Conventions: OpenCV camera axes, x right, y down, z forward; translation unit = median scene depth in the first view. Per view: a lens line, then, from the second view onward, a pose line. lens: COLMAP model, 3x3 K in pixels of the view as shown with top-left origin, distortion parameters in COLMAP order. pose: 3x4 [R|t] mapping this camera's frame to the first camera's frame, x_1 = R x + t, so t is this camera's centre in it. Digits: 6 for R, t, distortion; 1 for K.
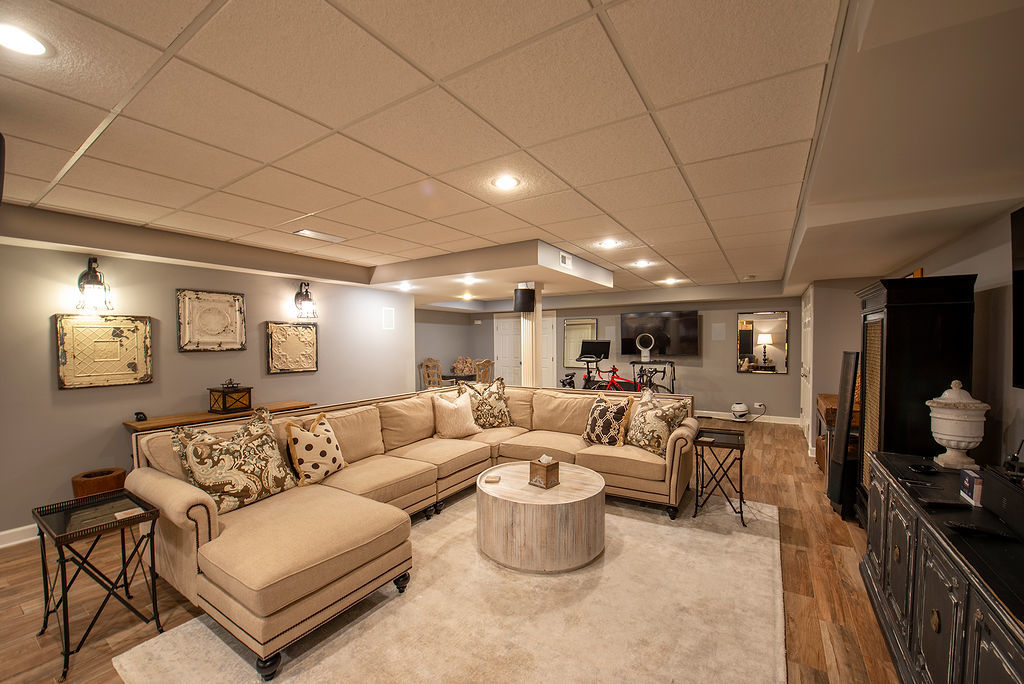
lens RADIAL K [[400.7, 0, 514.9], [0, 400.7, 343.4], [0, 0, 1]] dist [0.018494, -0.000443]
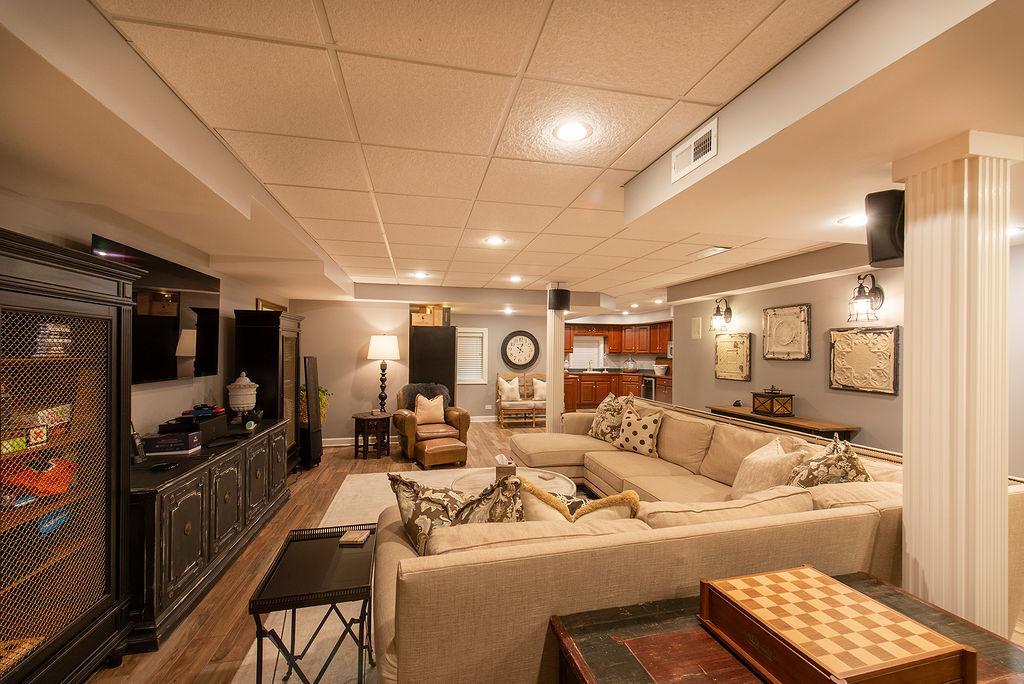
lens RADIAL K [[400.7, 0, 510.9], [0, 400.7, 344.5], [0, 0, 1]] dist [0.018494, -0.000443]
pose [[-0.694192, -0.006192, -0.719763, 0.560975], [-0.003450, 0.999980, -0.005275, -0.014631], [0.719782, -0.001179, -0.694199, 1.200224]]
